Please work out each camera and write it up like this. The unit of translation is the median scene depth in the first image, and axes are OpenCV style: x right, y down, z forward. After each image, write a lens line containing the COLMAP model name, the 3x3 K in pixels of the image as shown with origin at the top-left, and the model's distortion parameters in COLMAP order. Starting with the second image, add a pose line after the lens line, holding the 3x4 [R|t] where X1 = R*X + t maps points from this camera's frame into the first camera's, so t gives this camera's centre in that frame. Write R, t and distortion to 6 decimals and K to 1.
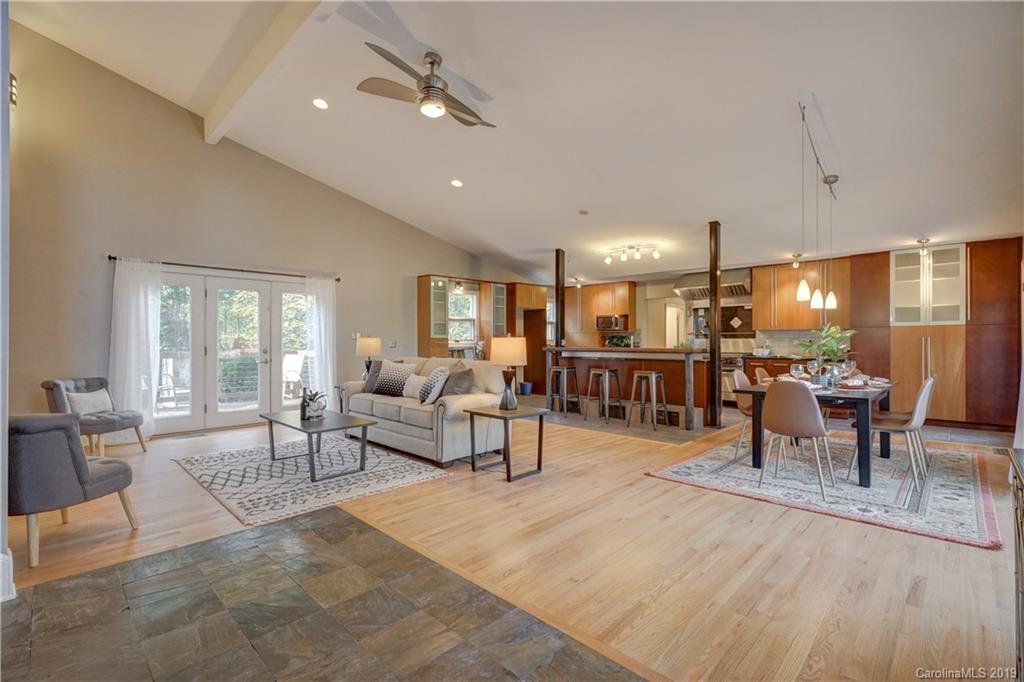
lens RADIAL K [[463.3, 0, 515.3], [0, 463.3, 338.6], [0, 0, 1]] dist [-0.001812, 0.000434]
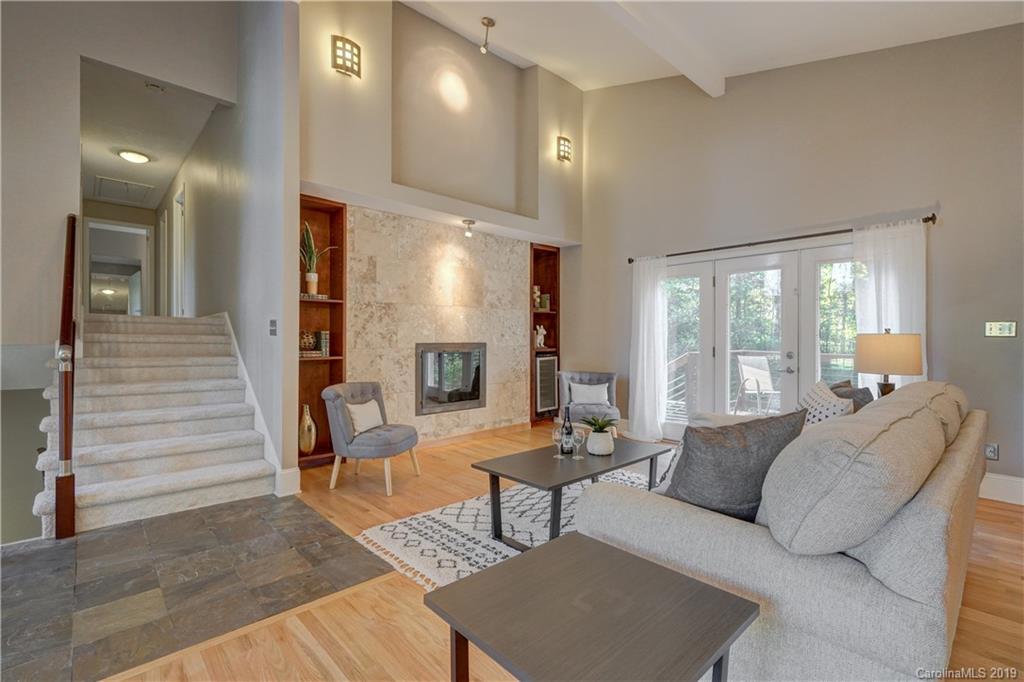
lens RADIAL K [[465.1, 0, 504.0], [0, 465.1, 338.9], [0, 0, 1]] dist [-0.003042, 0.000174]
pose [[-0.060576, 0.001150, -0.998163, 0.159448], [0.000311, 0.999999, 0.001134, 0.002001], [0.998164, -0.000242, -0.060576, 0.614898]]
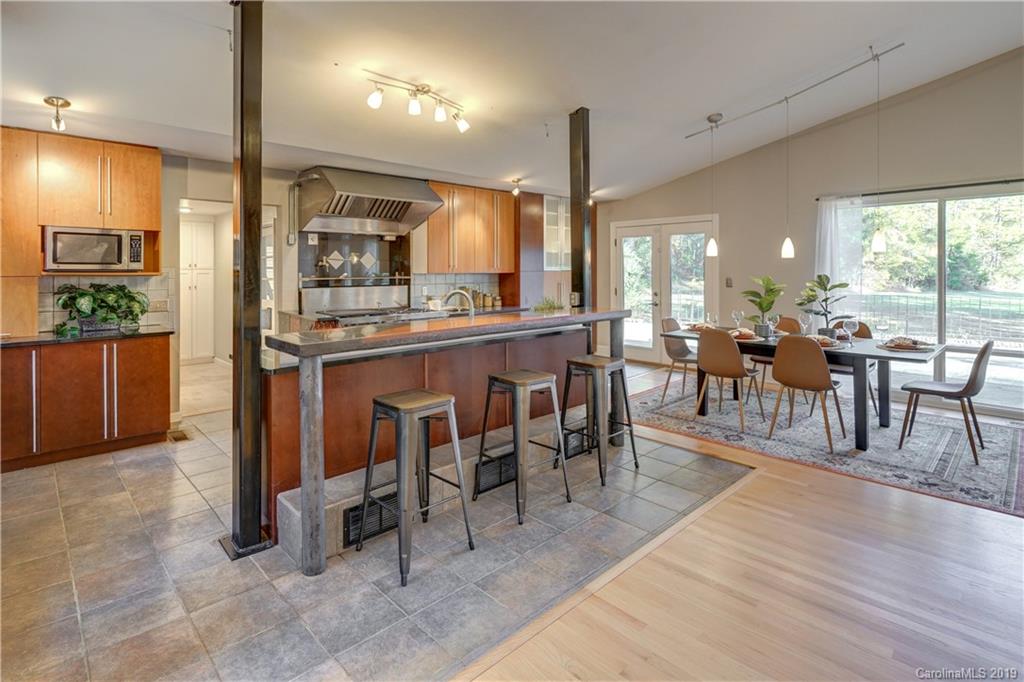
lens RADIAL K [[506.5, 0, 505.3], [0, 506.5, 267.4], [0, 0, 1]] dist [0.002425, -0.000721]
pose [[0.039255, 0.005727, 0.999213, -0.267430], [-0.000429, 0.999984, -0.005715, -0.028643], [-0.999229, -0.000204, 0.039256, 1.044209]]
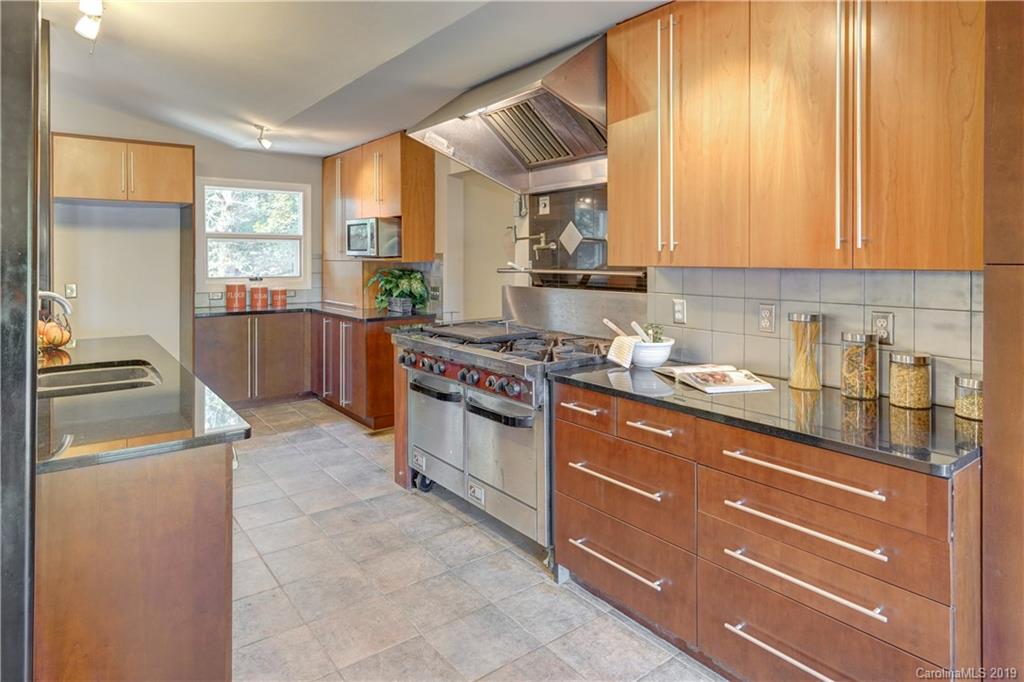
lens RADIAL K [[597.2, 0, 511.5], [0, 597.2, 255.8], [0, 0, 1]] dist [0.001400, 0.000701]
pose [[0.987691, 0.001737, -0.156410, 0.624327], [-0.001854, 0.999998, -0.000600, -0.029392], [0.156409, 0.000882, 0.987692, 0.796944]]
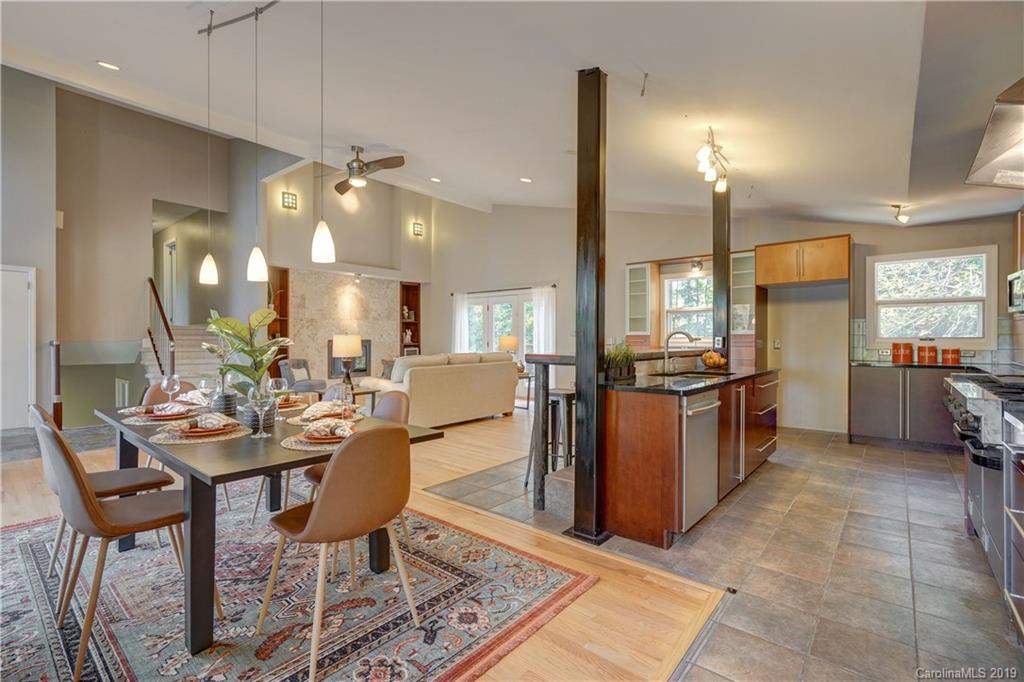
lens RADIAL K [[465.1, 0, 504.0], [0, 465.1, 338.9], [0, 0, 1]] dist [-0.003042, 0.000174]
pose [[0.064975, 0.005111, -0.997874, 0.843256], [0.002397, 0.999983, 0.005278, 0.000226], [0.997884, -0.002735, 0.064962, 0.863129]]
